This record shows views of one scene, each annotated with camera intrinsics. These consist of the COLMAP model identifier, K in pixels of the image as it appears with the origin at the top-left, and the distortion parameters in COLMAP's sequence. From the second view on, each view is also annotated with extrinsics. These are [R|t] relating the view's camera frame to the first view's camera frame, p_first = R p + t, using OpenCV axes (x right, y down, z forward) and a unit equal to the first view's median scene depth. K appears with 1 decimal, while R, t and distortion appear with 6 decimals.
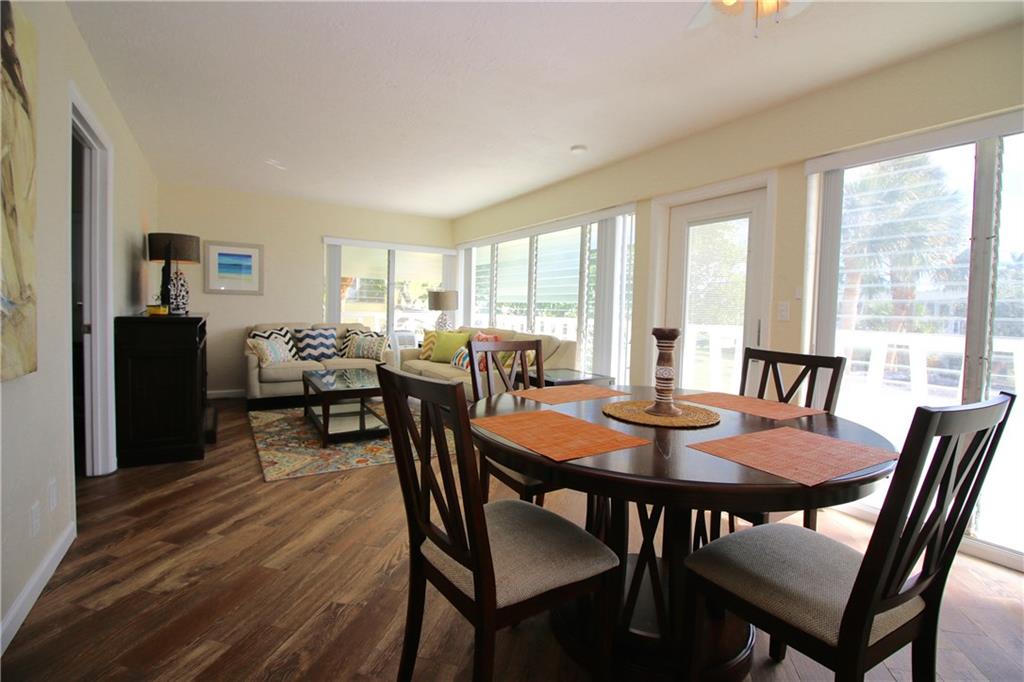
lens RADIAL K [[494.6, 0, 513.4], [0, 494.6, 333.2], [0, 0, 1]] dist [-0.005623, -0.001496]
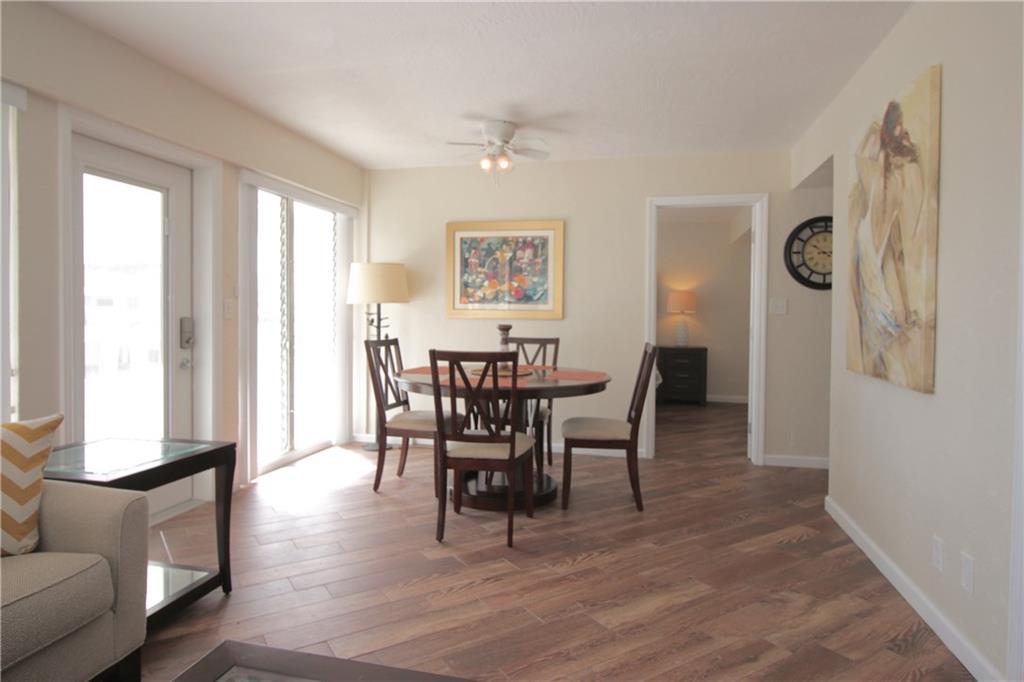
lens RADIAL K [[610.5, 0, 511.2], [0, 610.5, 338.3], [0, 0, 1]] dist [0.005090, 0.001406]
pose [[-0.727374, -0.057485, 0.683829, -1.069717], [0.013083, 0.995143, 0.097571, -0.154354], [-0.686117, 0.079917, -0.723089, 2.214230]]
